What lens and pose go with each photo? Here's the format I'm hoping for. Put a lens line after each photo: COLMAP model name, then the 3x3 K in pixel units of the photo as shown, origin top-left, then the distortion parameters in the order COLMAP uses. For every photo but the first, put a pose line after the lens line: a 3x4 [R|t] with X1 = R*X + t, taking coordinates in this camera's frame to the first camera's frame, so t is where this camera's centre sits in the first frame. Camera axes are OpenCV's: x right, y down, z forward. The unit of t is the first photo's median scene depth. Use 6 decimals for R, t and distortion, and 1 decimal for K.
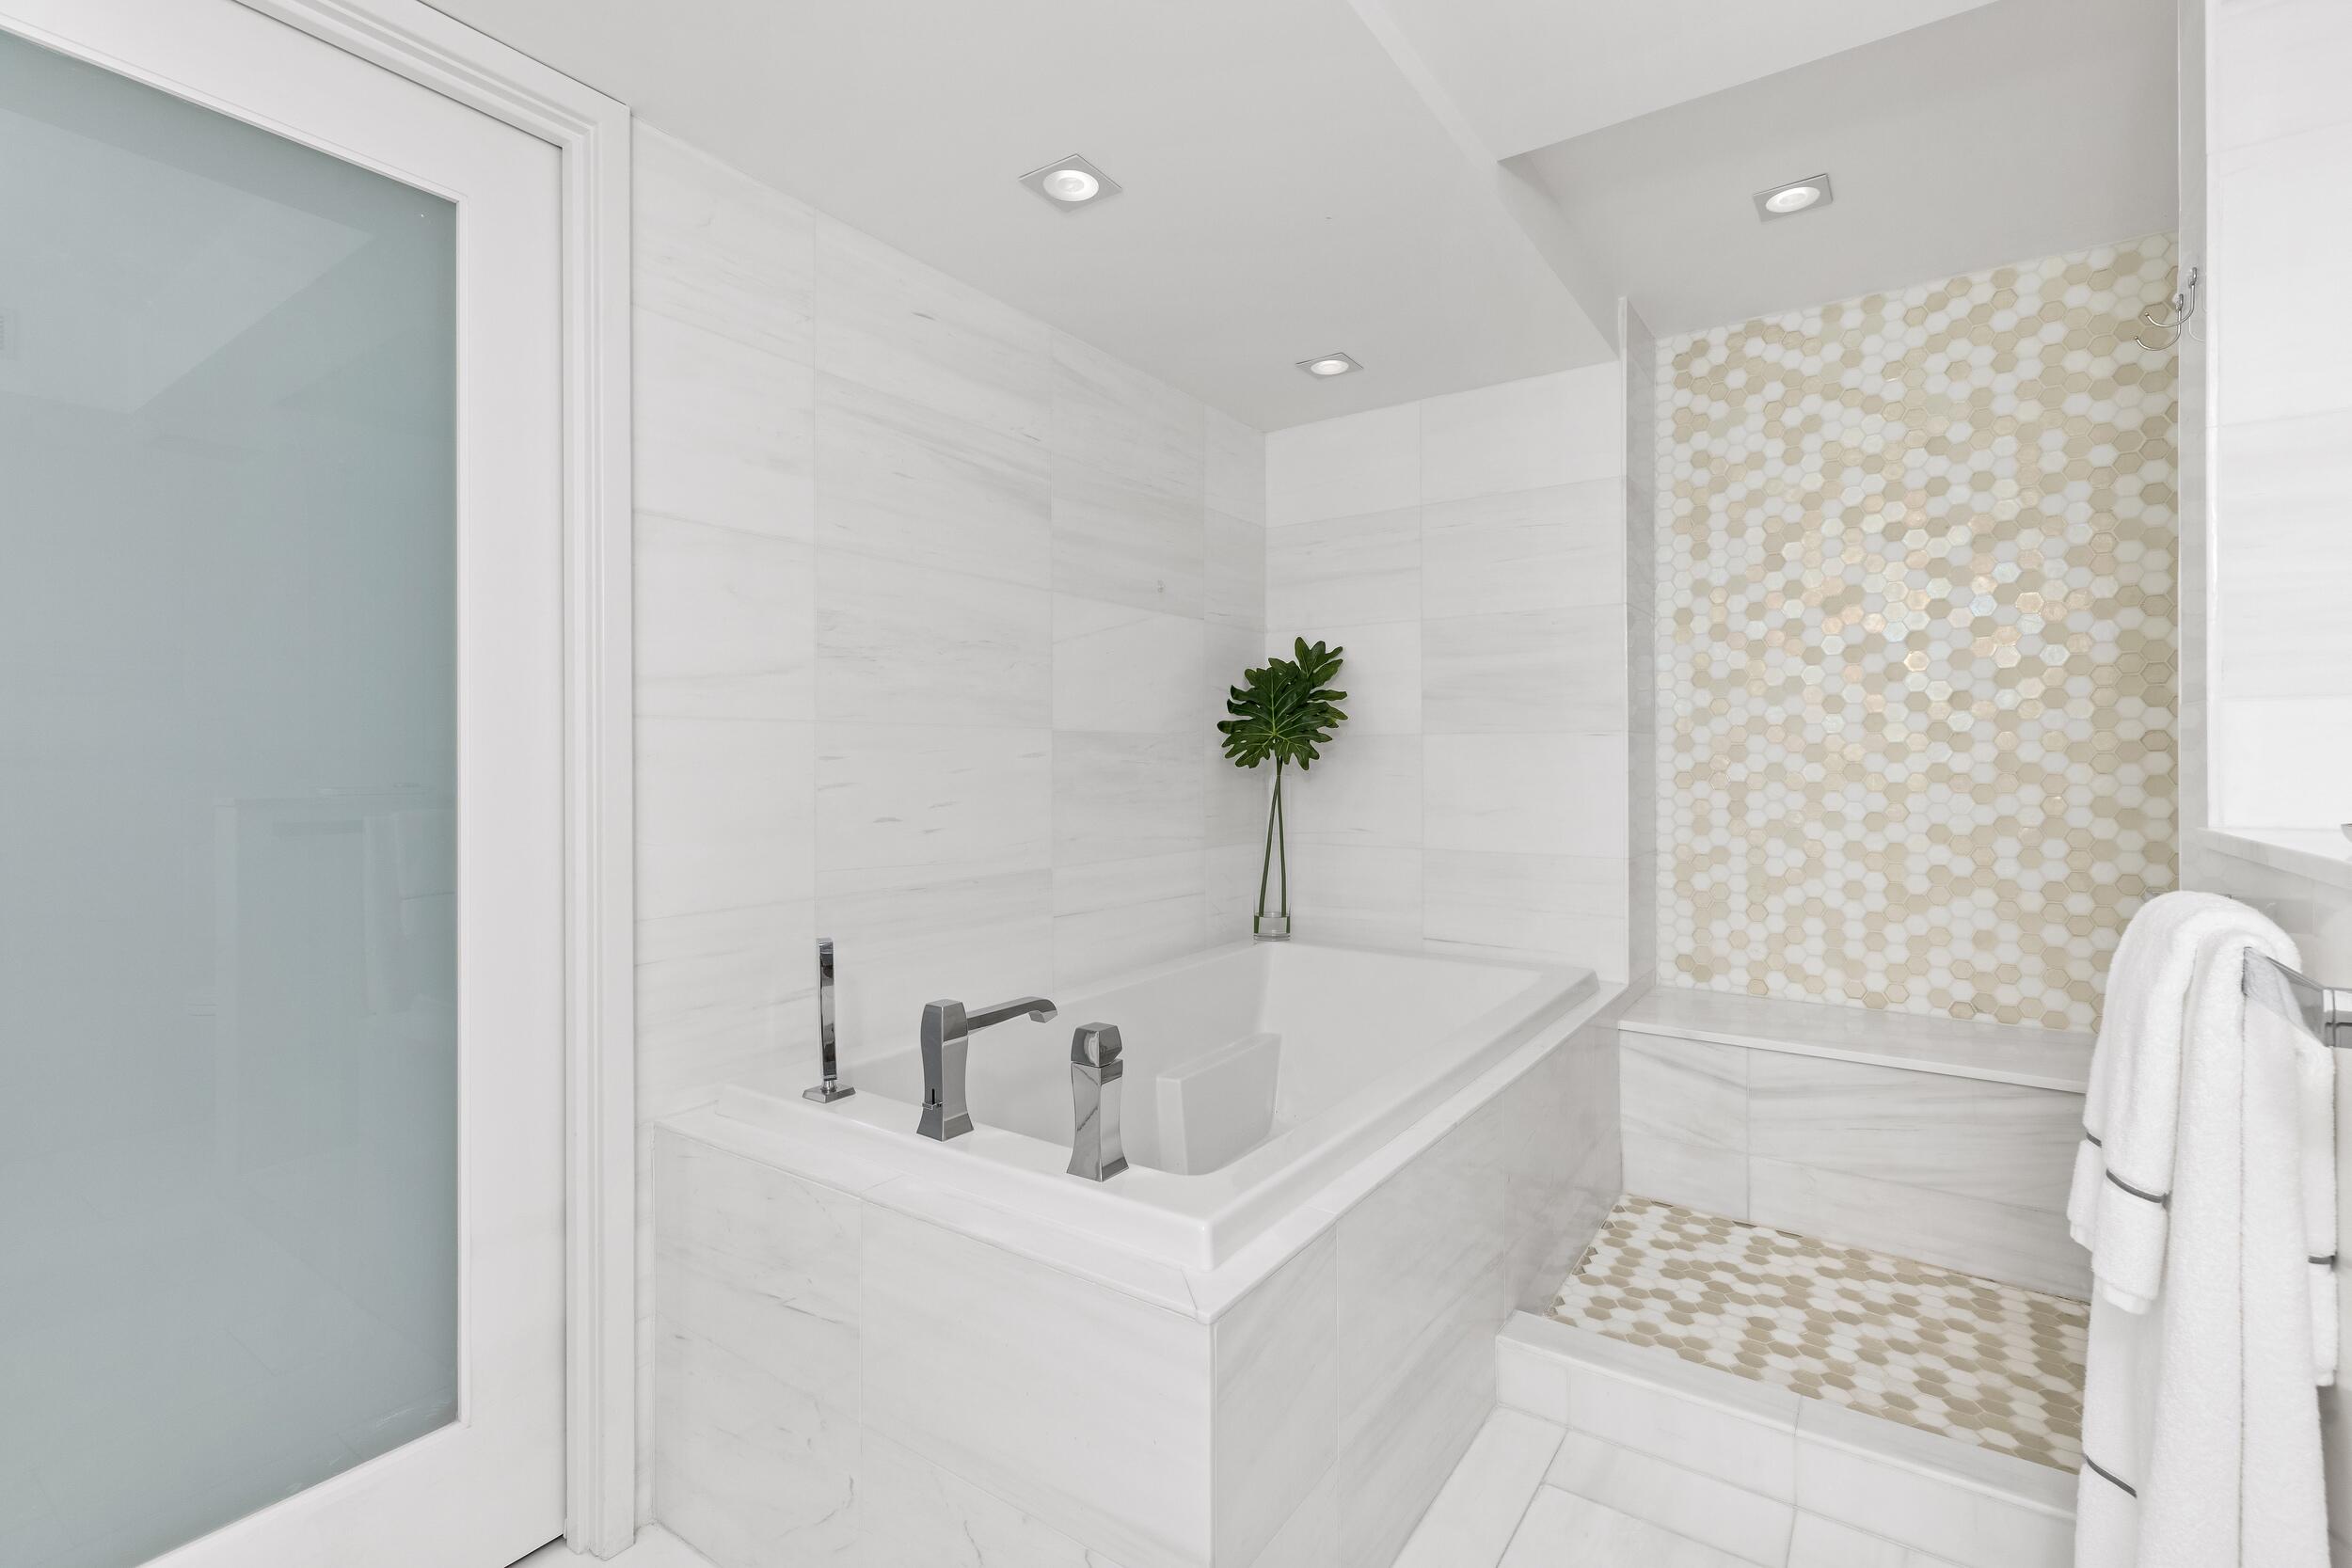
lens RADIAL K [[1069.0, 0, 1167.2], [0, 1069.0, 769.7], [0, 0, 1]] dist [0.002899, 0.000838]
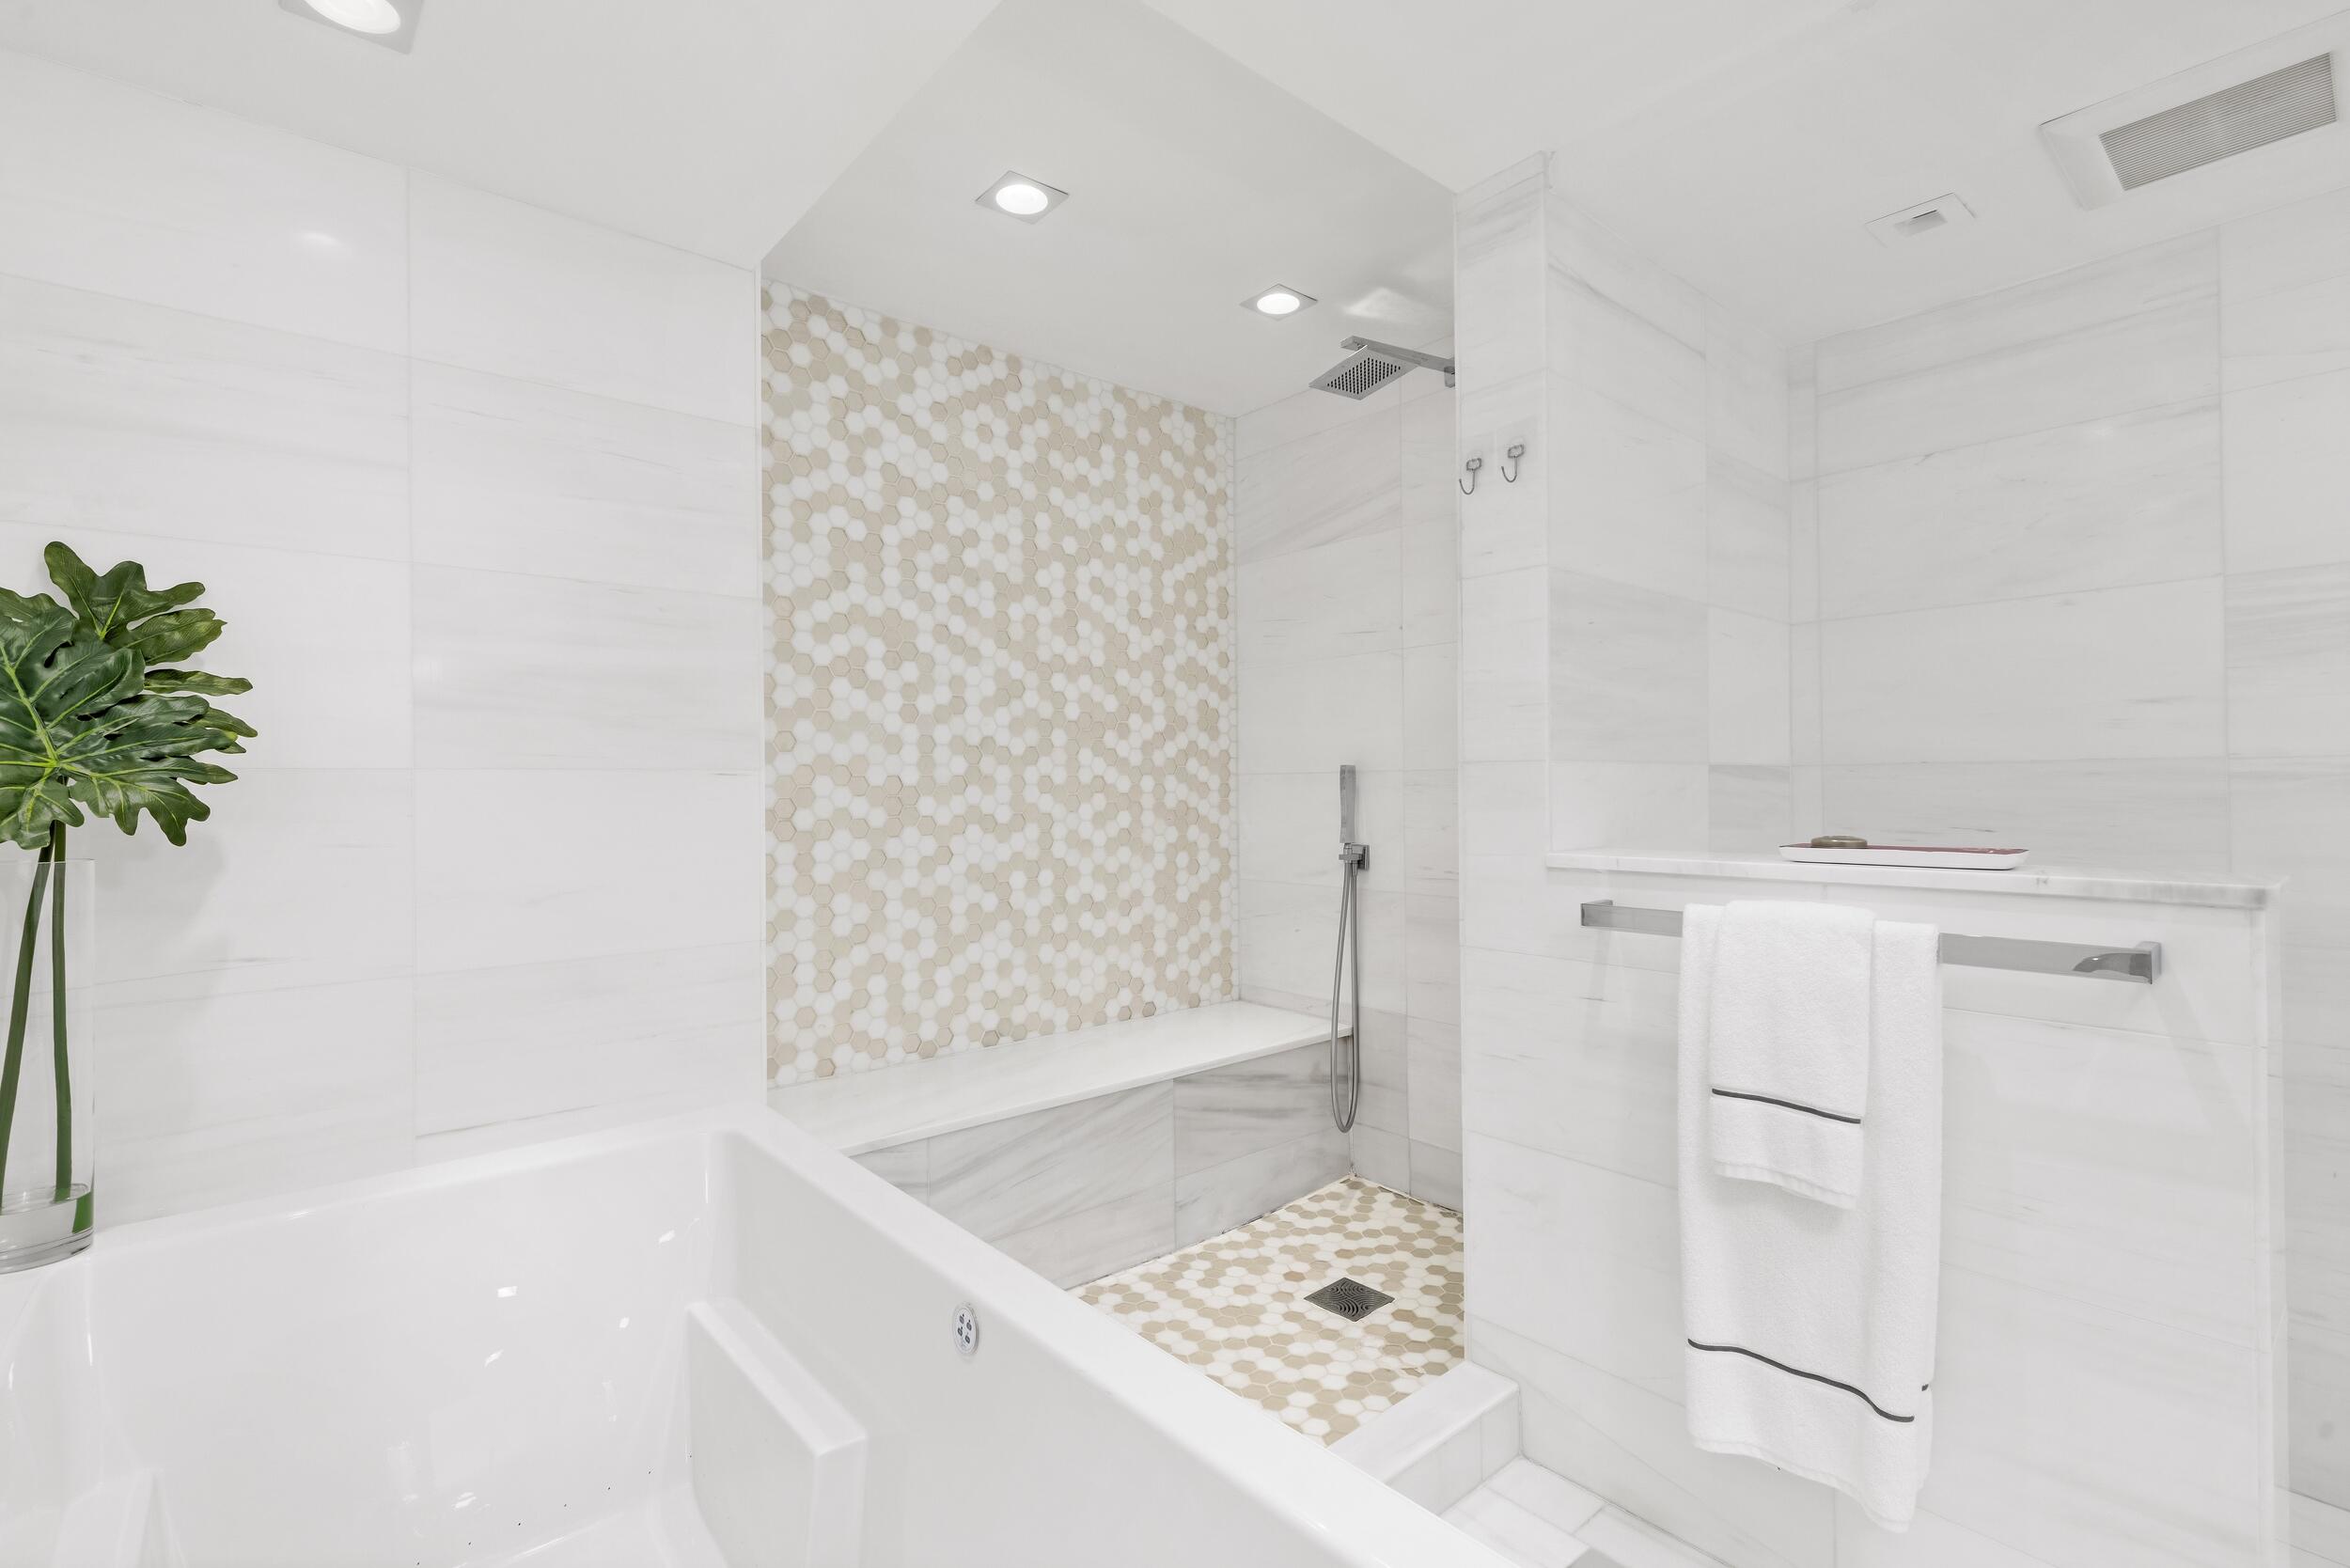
lens RADIAL K [[1068.2, 0, 1171.6], [0, 1068.2, 786.6], [0, 0, 1]] dist [0.002899, 0.000838]
pose [[0.241171, -0.001859, 0.970481, -0.228628], [0.019838, 0.999799, -0.003014, -0.016453], [-0.970280, 0.019979, 0.241159, 0.542808]]
